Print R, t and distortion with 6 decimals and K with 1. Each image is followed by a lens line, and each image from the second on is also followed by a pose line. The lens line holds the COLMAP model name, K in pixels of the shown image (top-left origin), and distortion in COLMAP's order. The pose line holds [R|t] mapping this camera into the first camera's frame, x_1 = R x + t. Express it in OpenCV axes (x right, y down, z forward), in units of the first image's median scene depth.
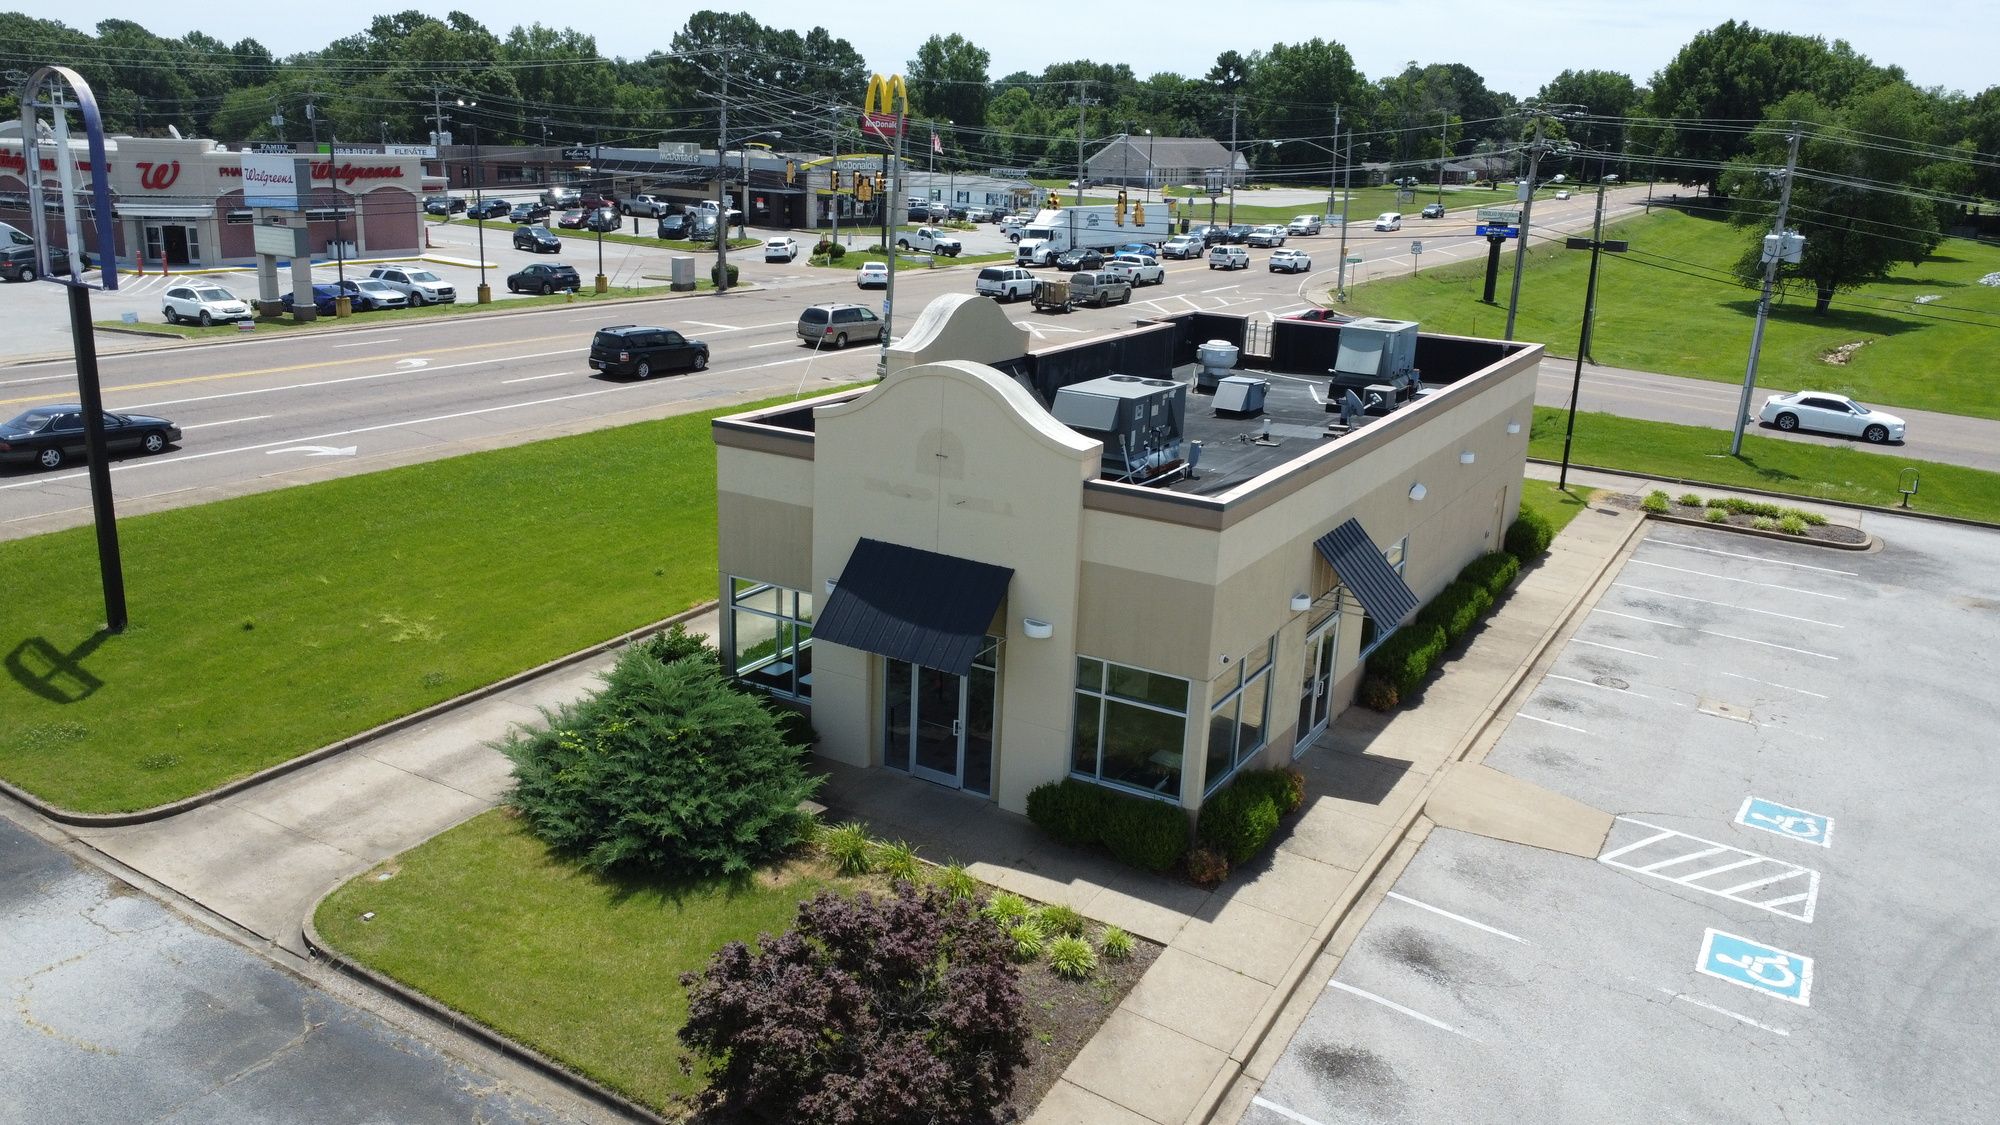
lens RADIAL K [[1502.9, 0, 994.4], [0, 1502.9, 549.1], [0, 0, 1]] dist [0.010027, -0.011890]
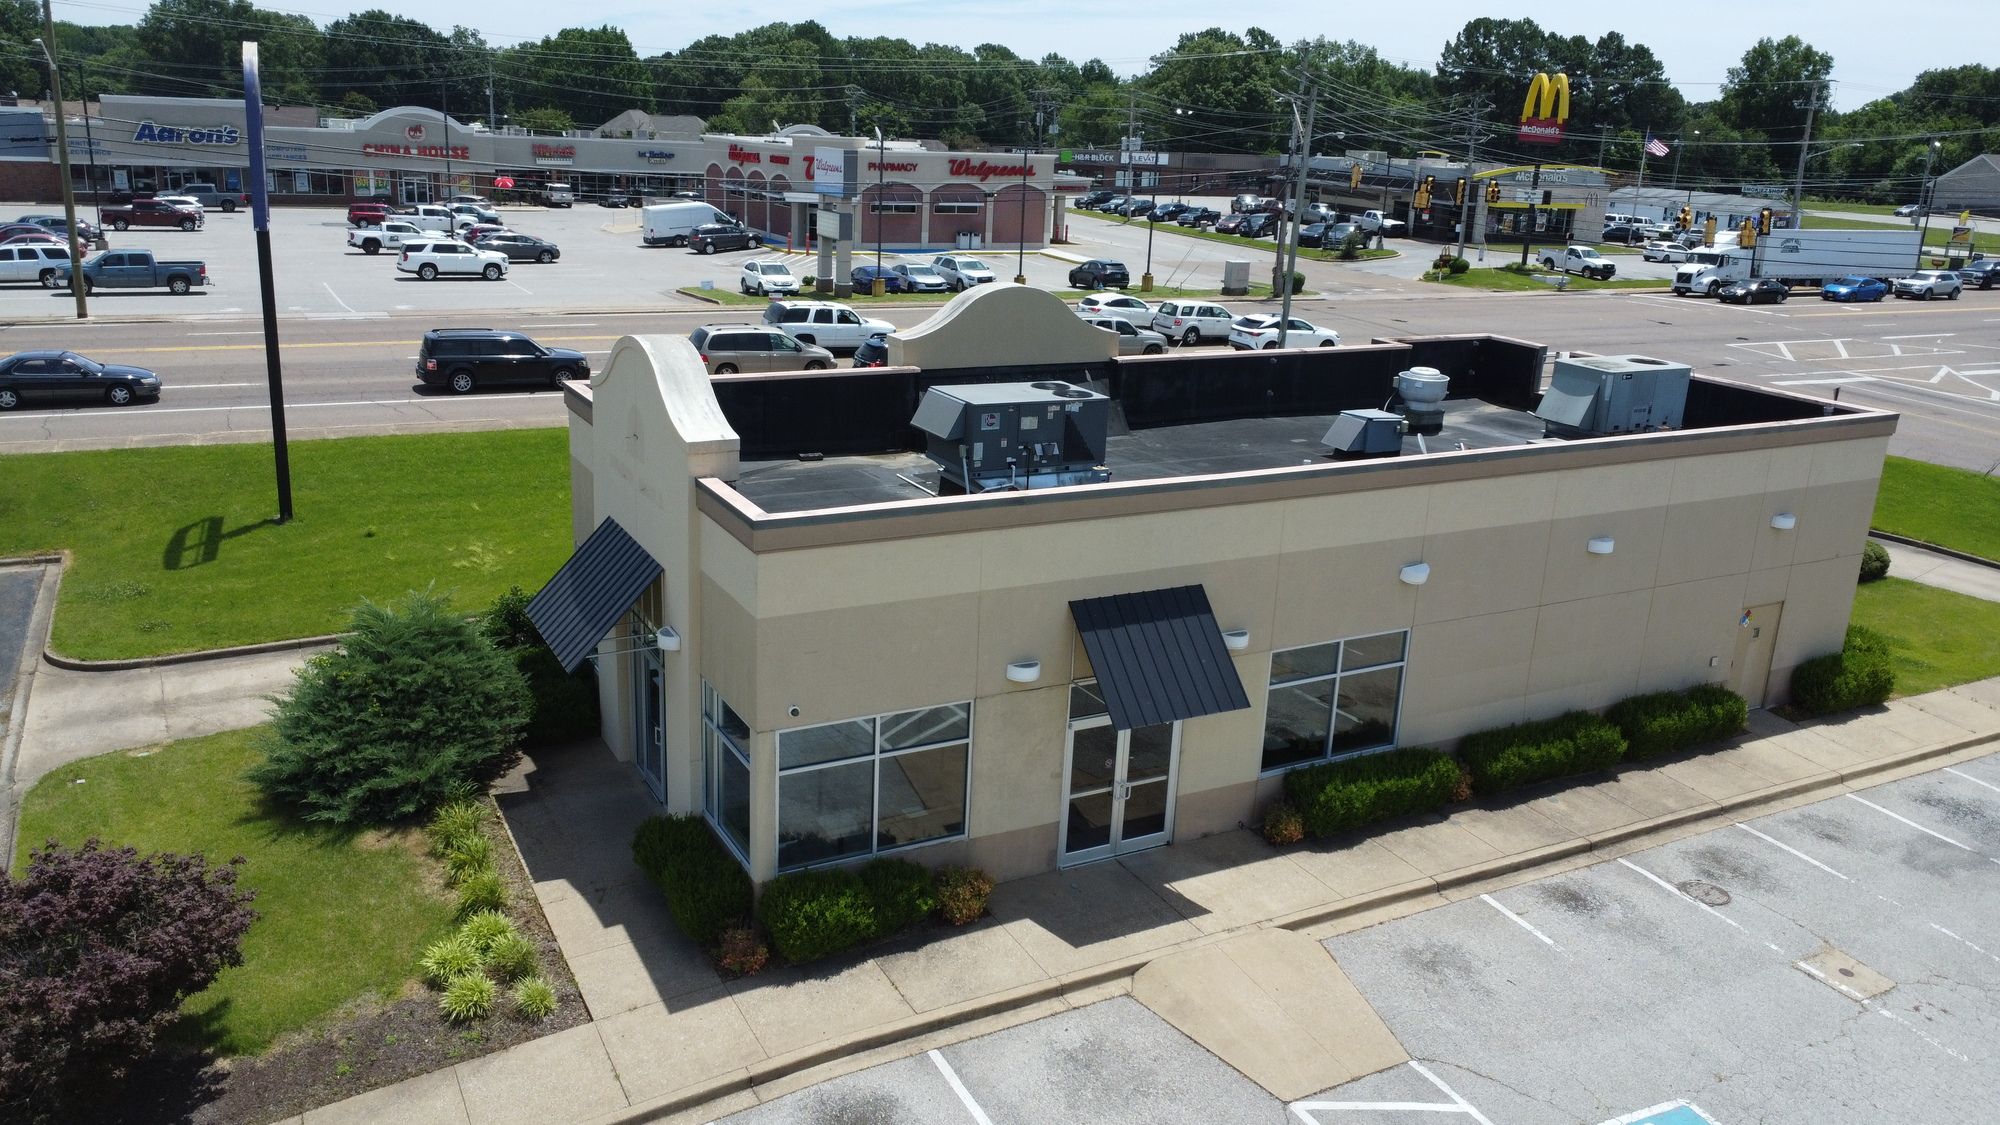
lens RADIAL K [[1502.9, 0, 994.4], [0, 1502.9, 549.1], [0, 0, 1]] dist [0.010027, -0.011890]
pose [[0.857730, 0.143154, -0.493768, 0.472339], [-0.148517, 0.988496, 0.028595, -0.040269], [0.492181, 0.048806, 0.869124, 0.244205]]
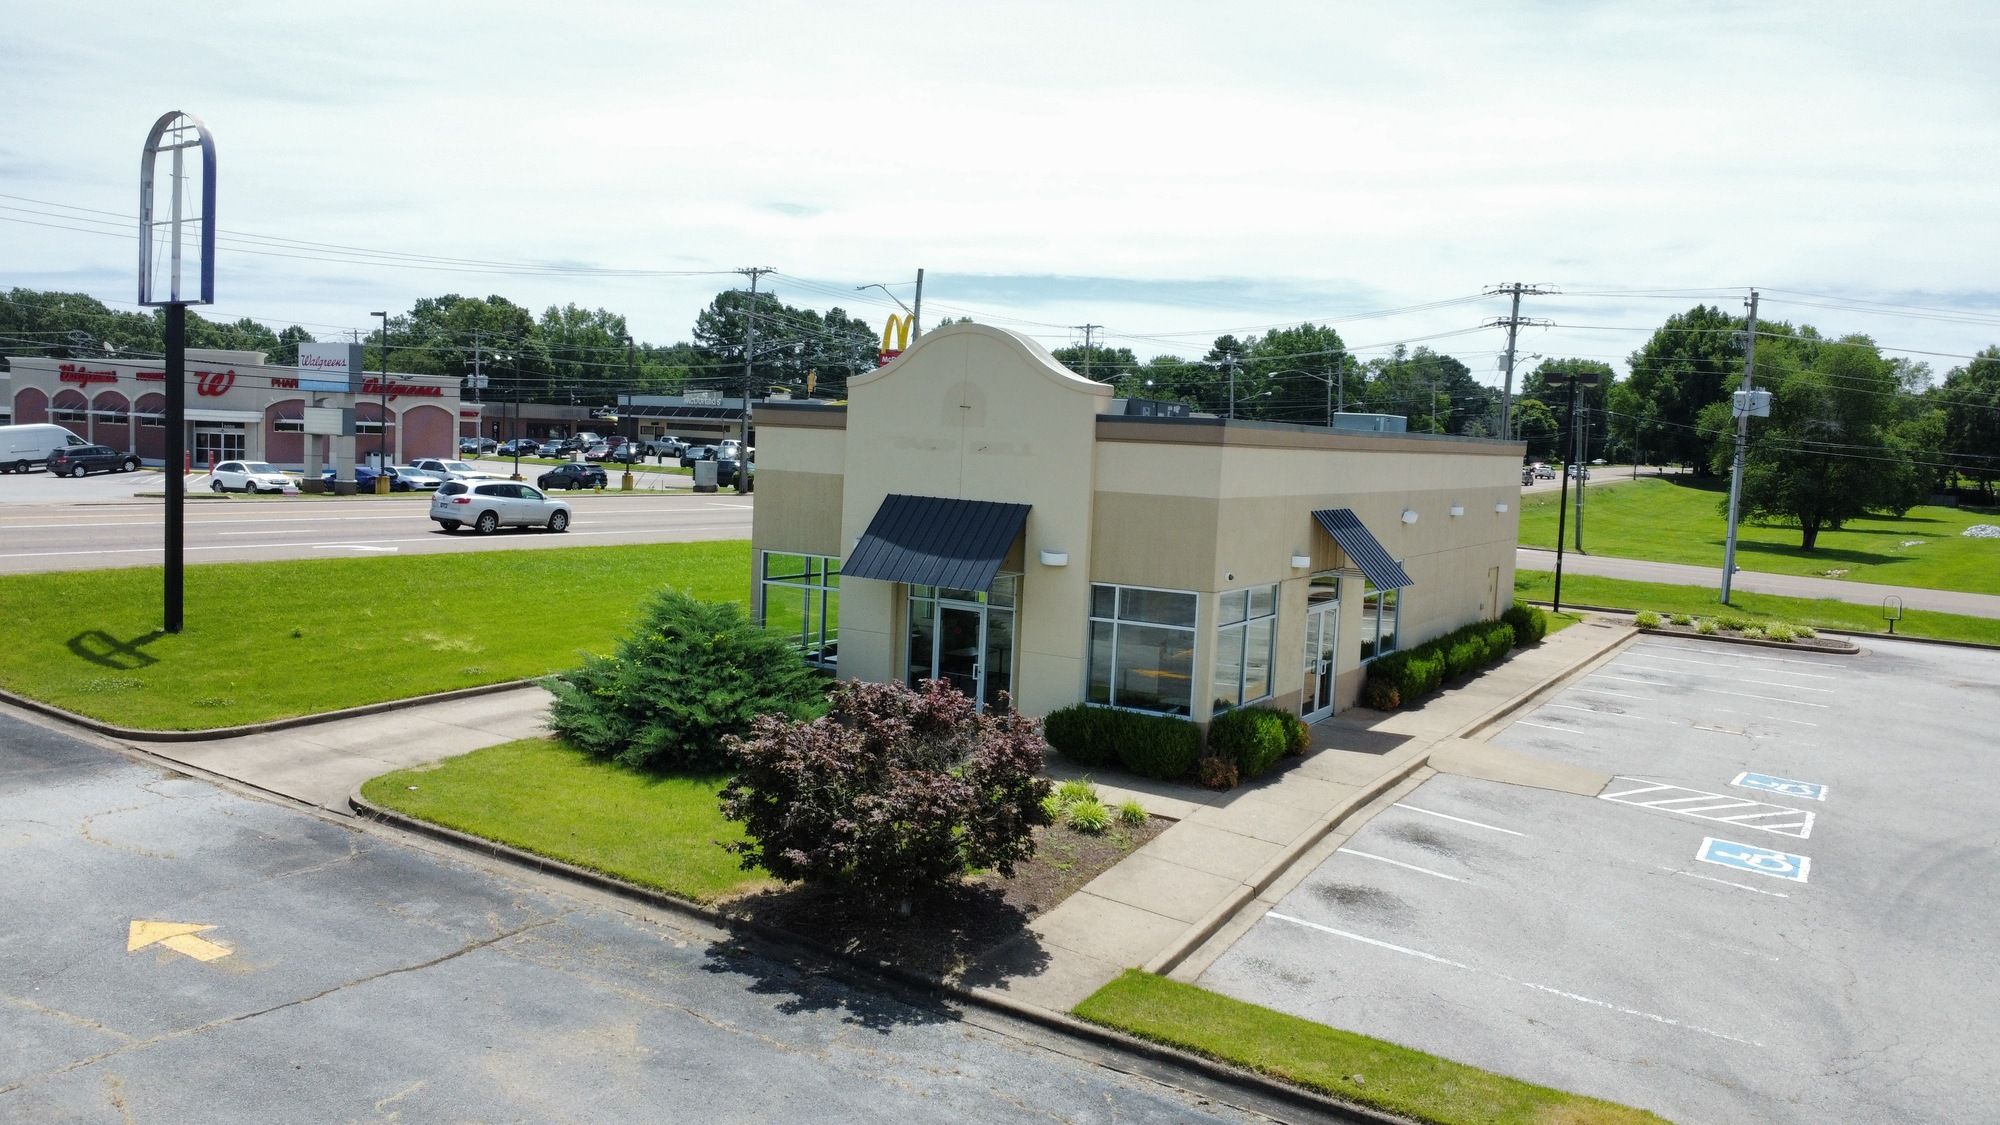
lens RADIAL K [[1502.9, 0, 994.4], [0, 1502.9, 549.1], [0, 0, 1]] dist [0.010027, -0.011890]
pose [[0.999980, 0.004739, -0.004131, -0.006831], [-0.005449, 0.981081, -0.193520, 0.192047], [0.003136, 0.193538, 0.981088, -0.036075]]
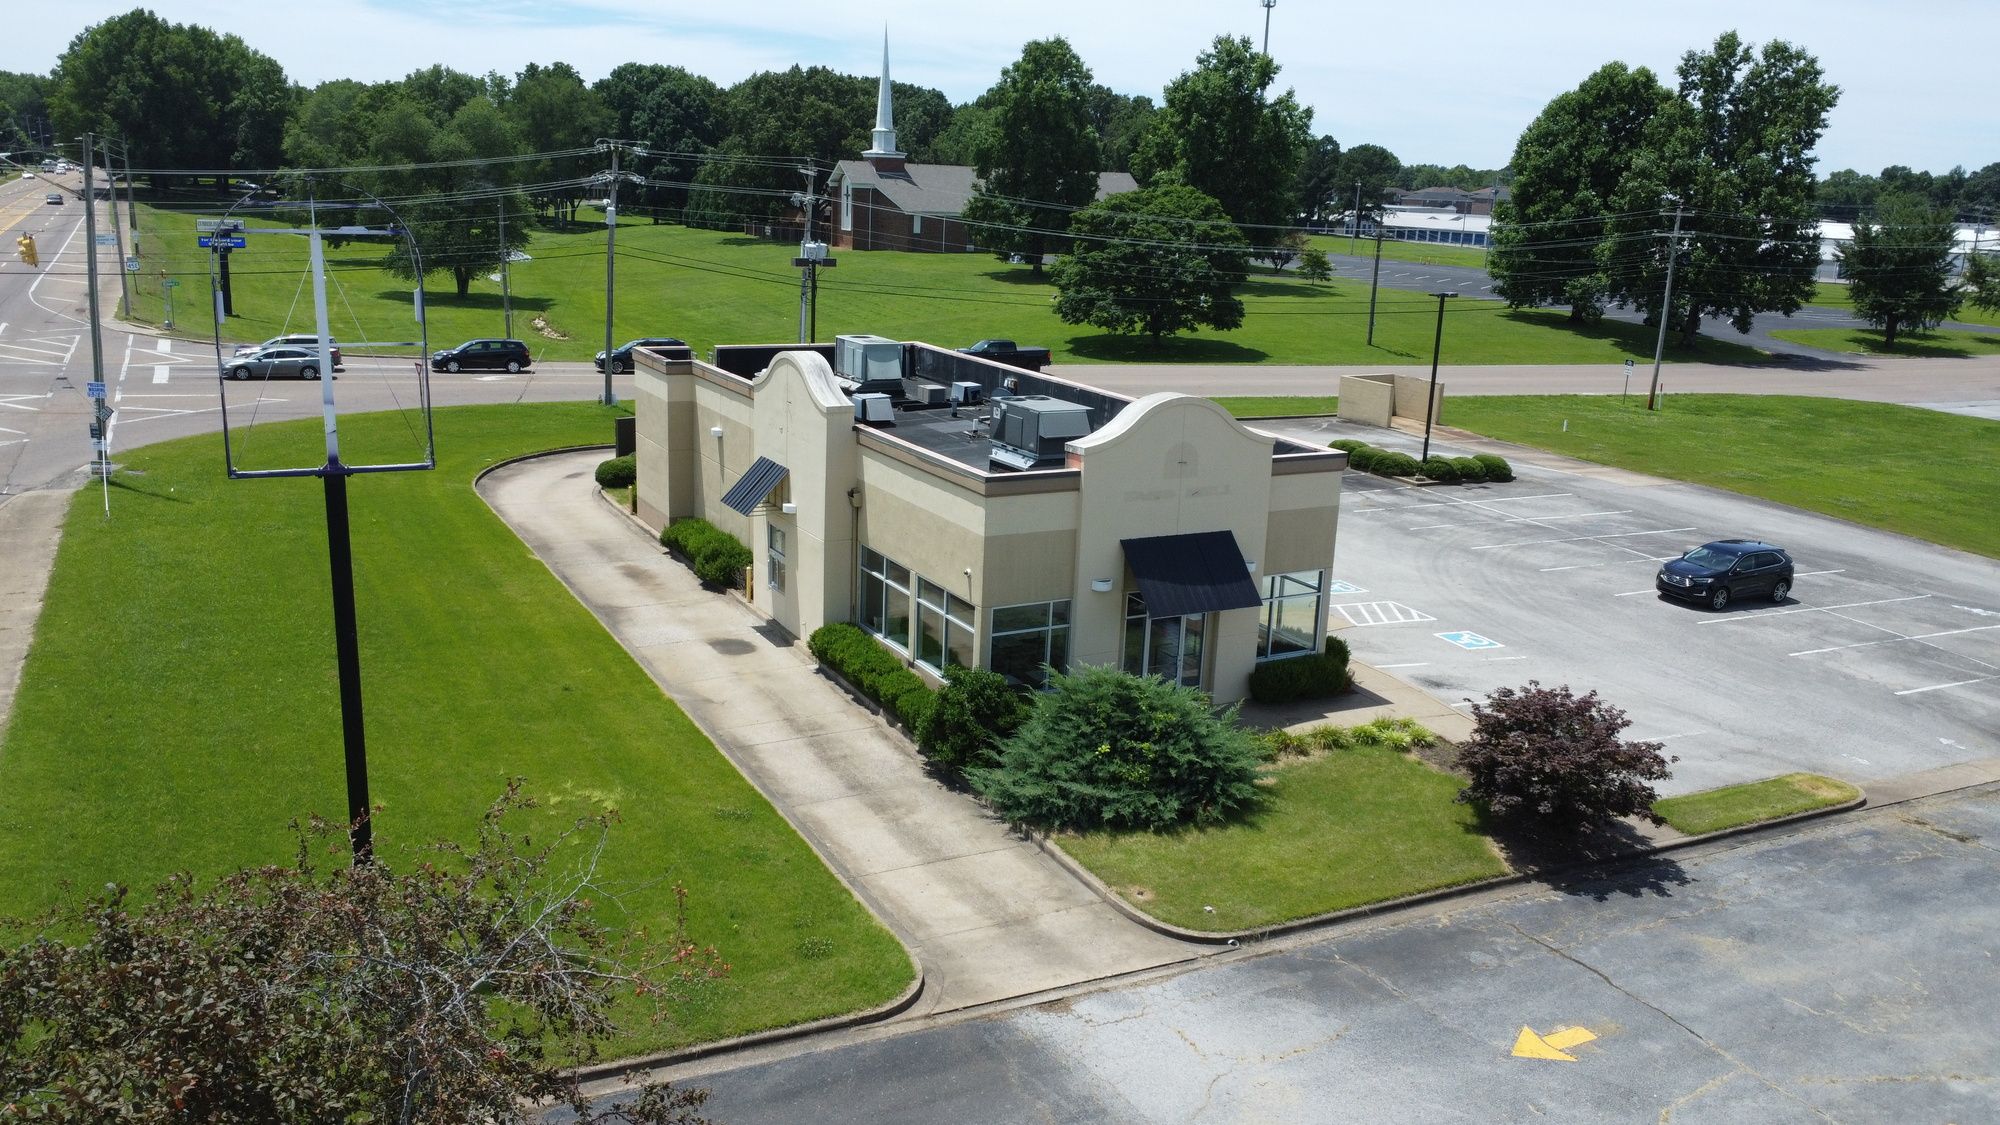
lens RADIAL K [[1502.9, 0, 994.4], [0, 1502.9, 549.1], [0, 0, 1]] dist [0.010027, -0.011890]
pose [[0.511222, -0.223757, 0.829810, -0.980570], [0.211999, 0.968511, 0.130551, -0.154681], [-0.832892, 0.109178, 0.542560, 0.316444]]
